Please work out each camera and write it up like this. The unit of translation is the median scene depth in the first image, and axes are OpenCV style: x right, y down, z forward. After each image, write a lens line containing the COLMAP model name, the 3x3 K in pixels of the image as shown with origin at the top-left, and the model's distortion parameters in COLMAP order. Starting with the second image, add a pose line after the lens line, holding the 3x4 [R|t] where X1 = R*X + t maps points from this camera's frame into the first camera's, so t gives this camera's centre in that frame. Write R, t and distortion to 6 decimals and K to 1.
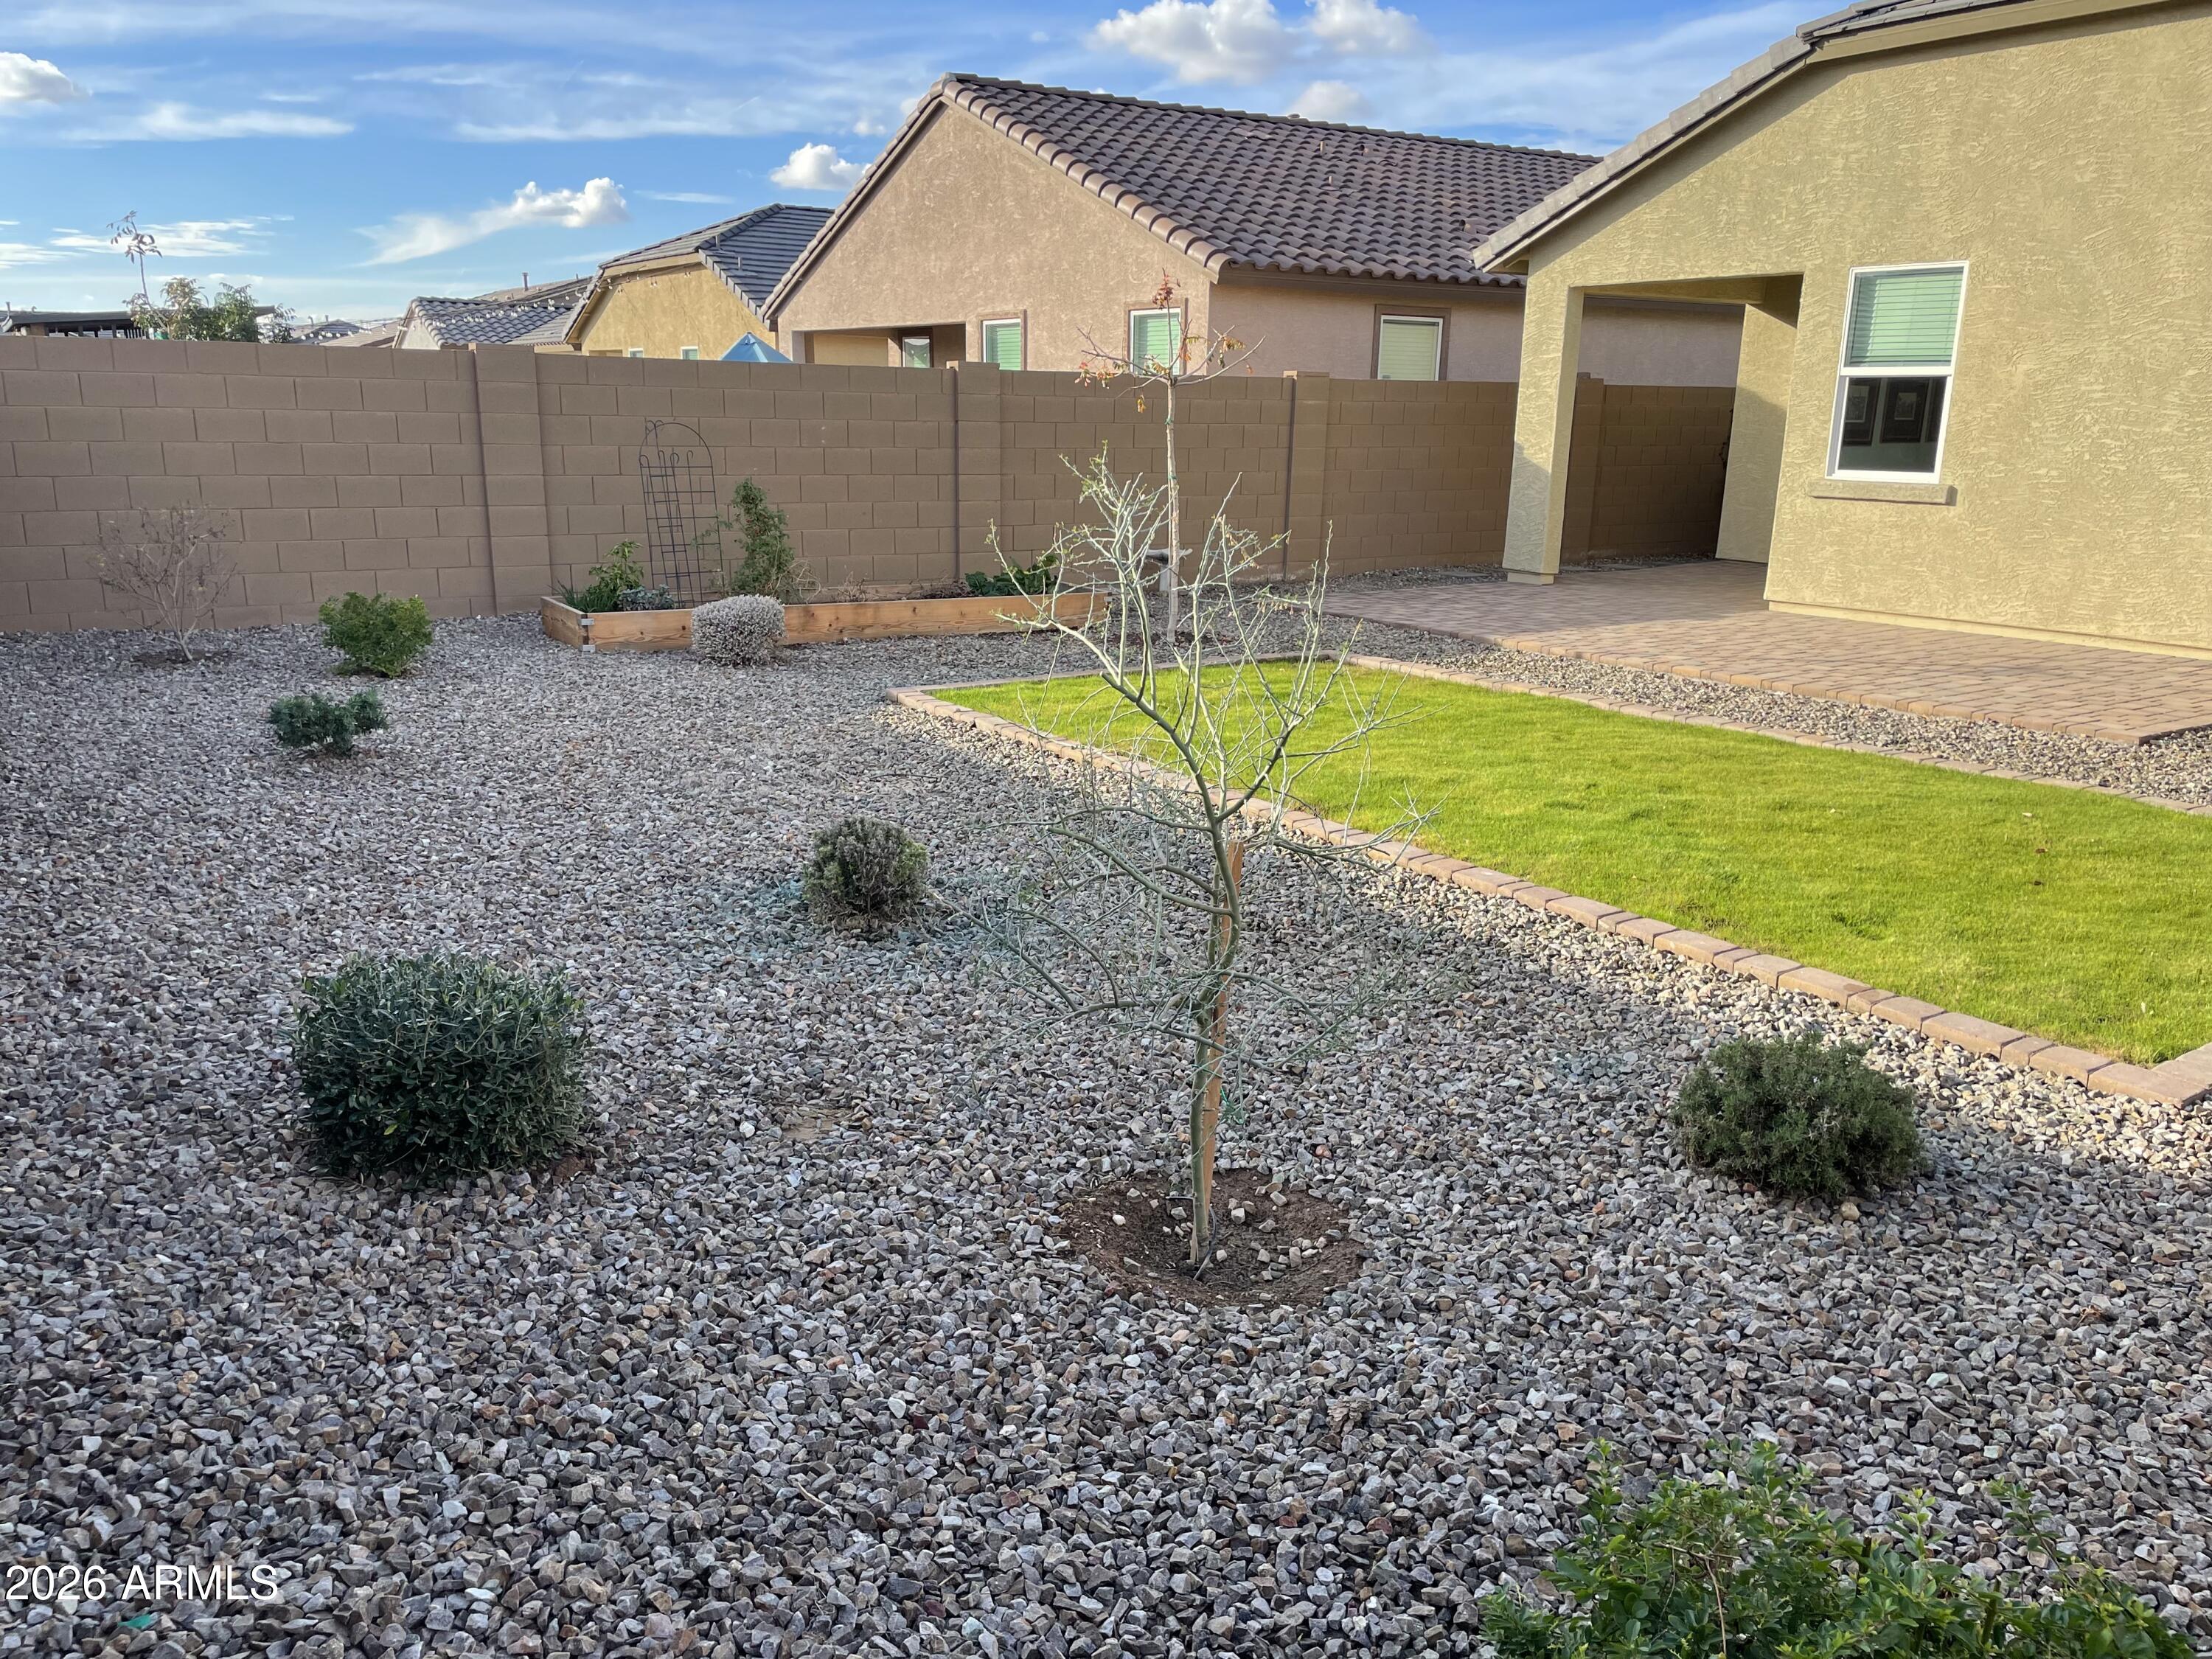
lens RADIAL K [[1691.5, 0, 1106.0], [0, 1691.5, 829.5], [0, 0, 1]] dist [0.093989, -0.120891]
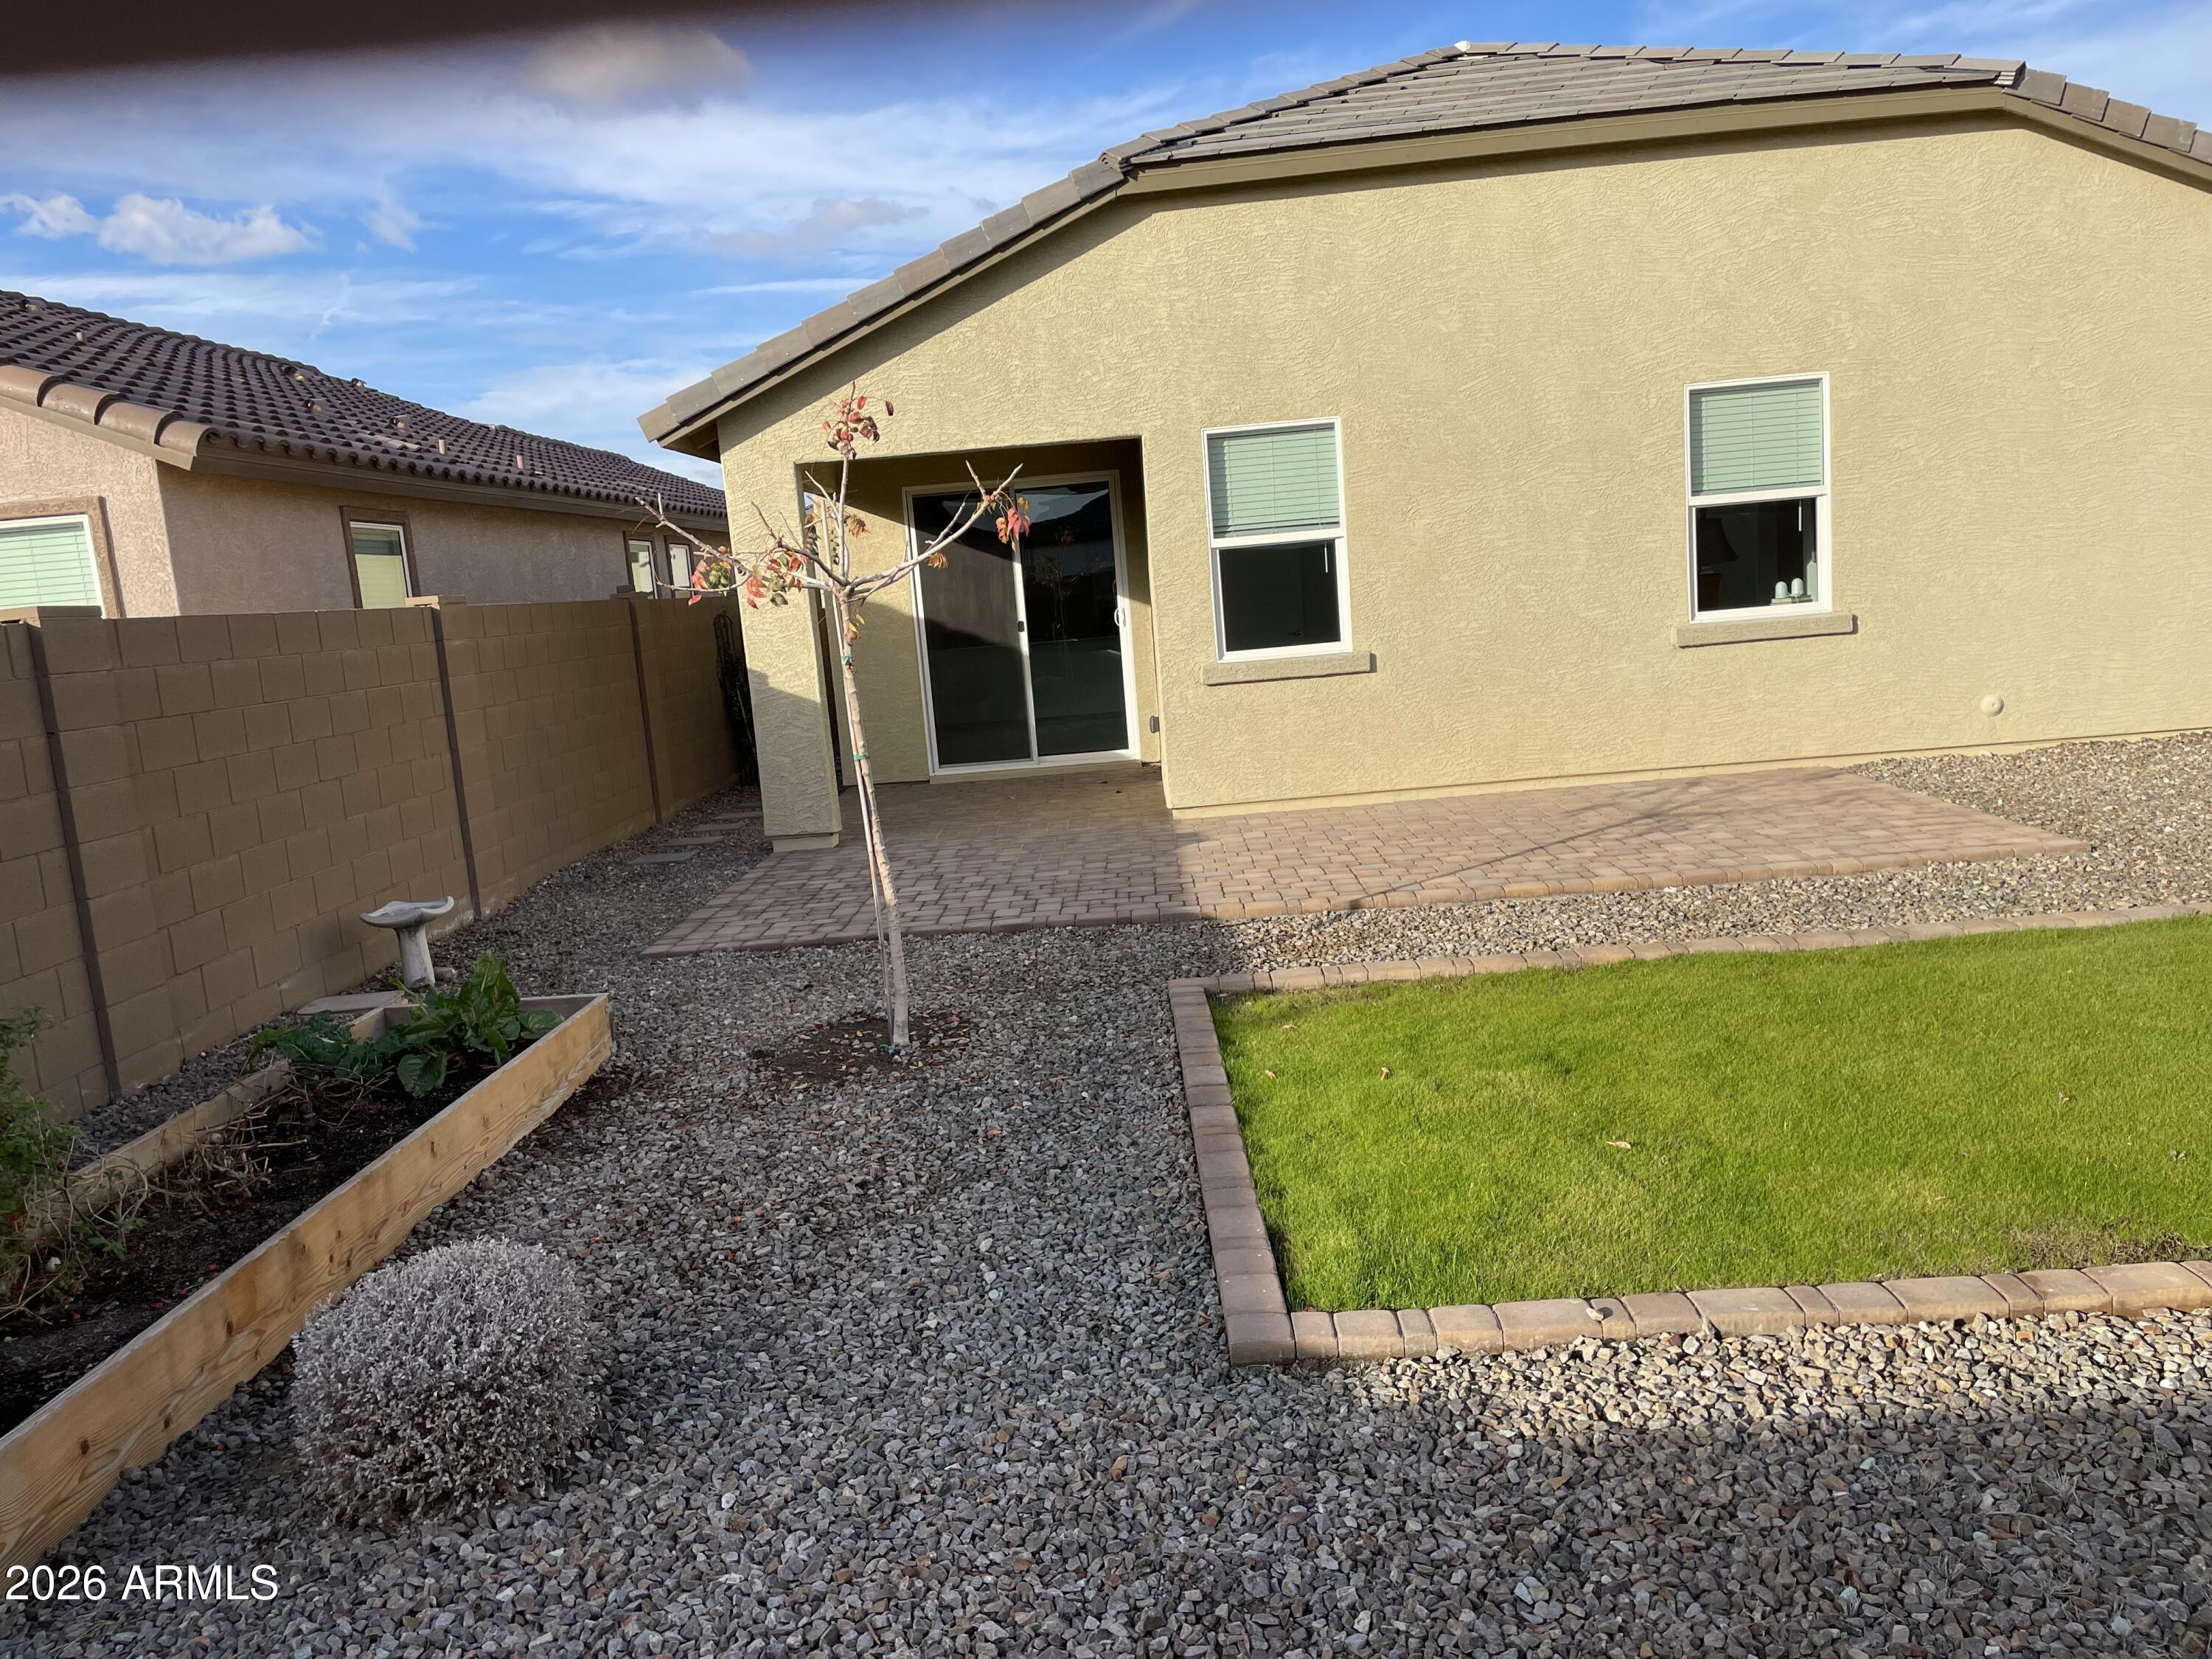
lens RADIAL K [[1691.5, 0, 1106.0], [0, 1691.5, 829.5], [0, 0, 1]] dist [0.093989, -0.120891]
pose [[0.568412, -0.178120, 0.803232, -0.341143], [0.288349, 0.957490, 0.008276, -0.156647], [-0.770560, 0.226907, 0.595609, 0.586391]]
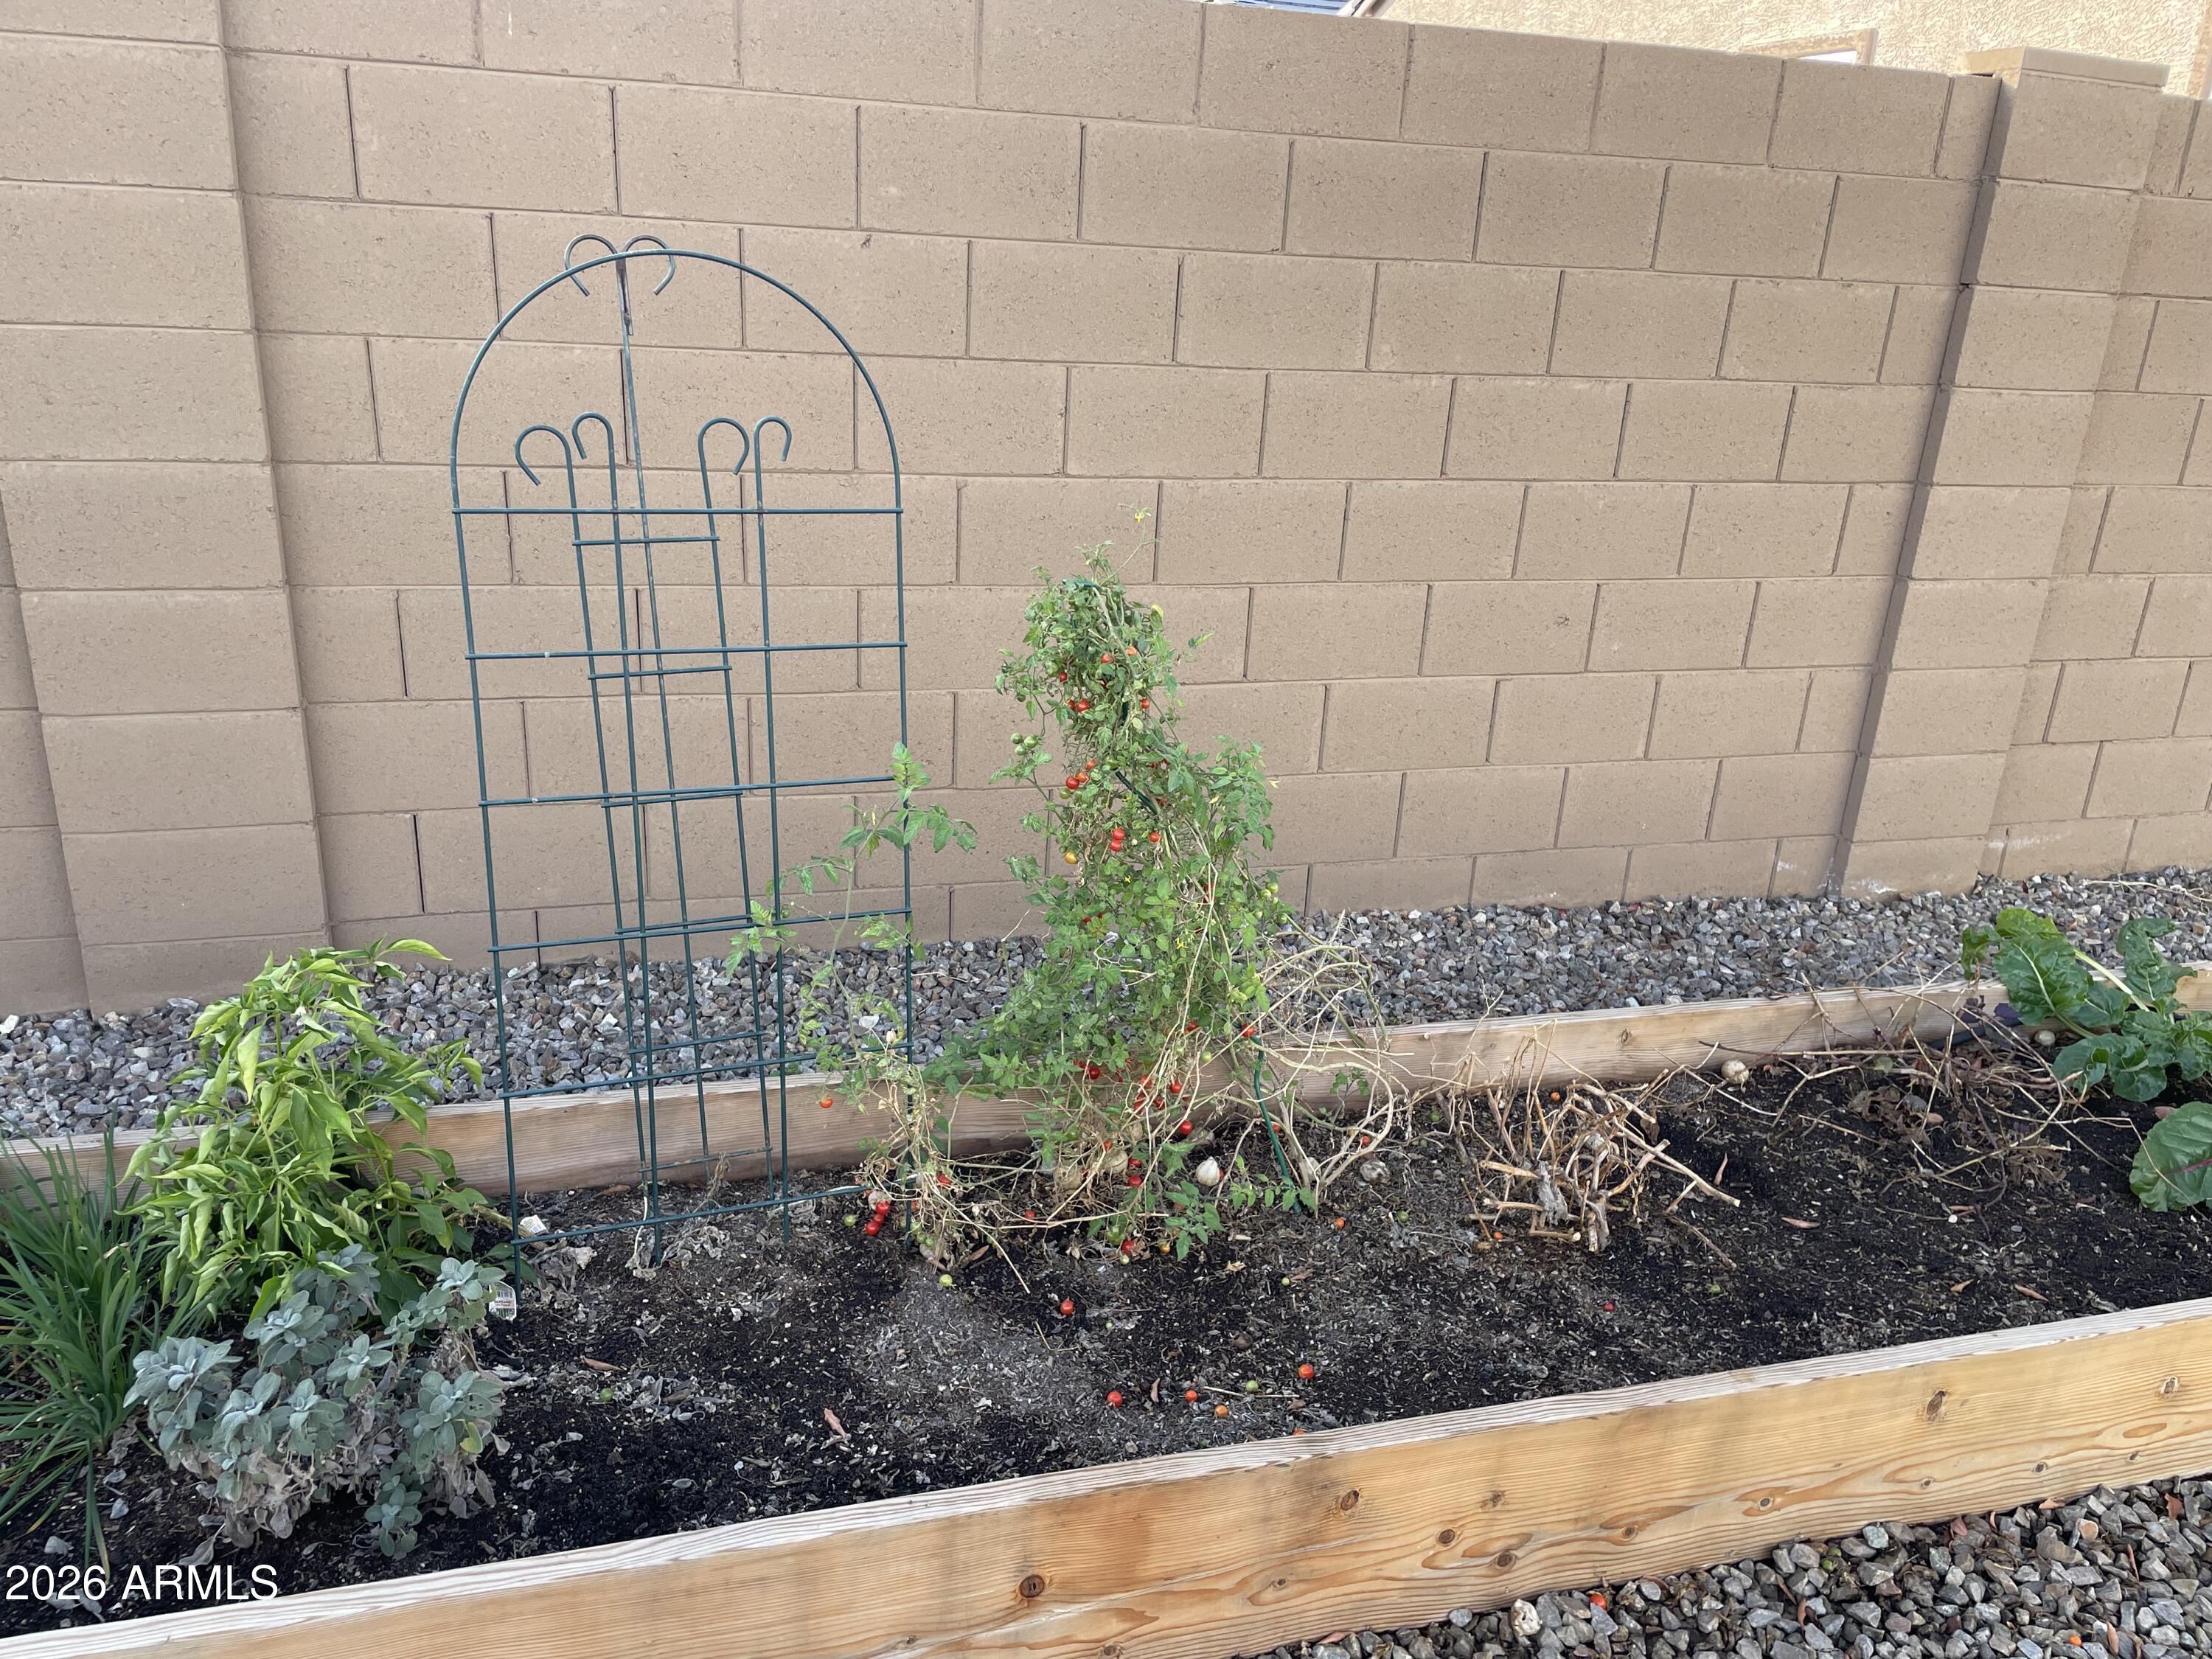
lens RADIAL K [[1691.5, 0, 1106.0], [0, 1691.5, 829.5], [0, 0, 1]] dist [0.093989, -0.120891]
pose [[0.957863, 0.133027, -0.254565, -0.154251], [-0.112596, 0.989253, 0.093280, -0.188768], [0.264238, -0.060686, 0.962546, 0.798914]]
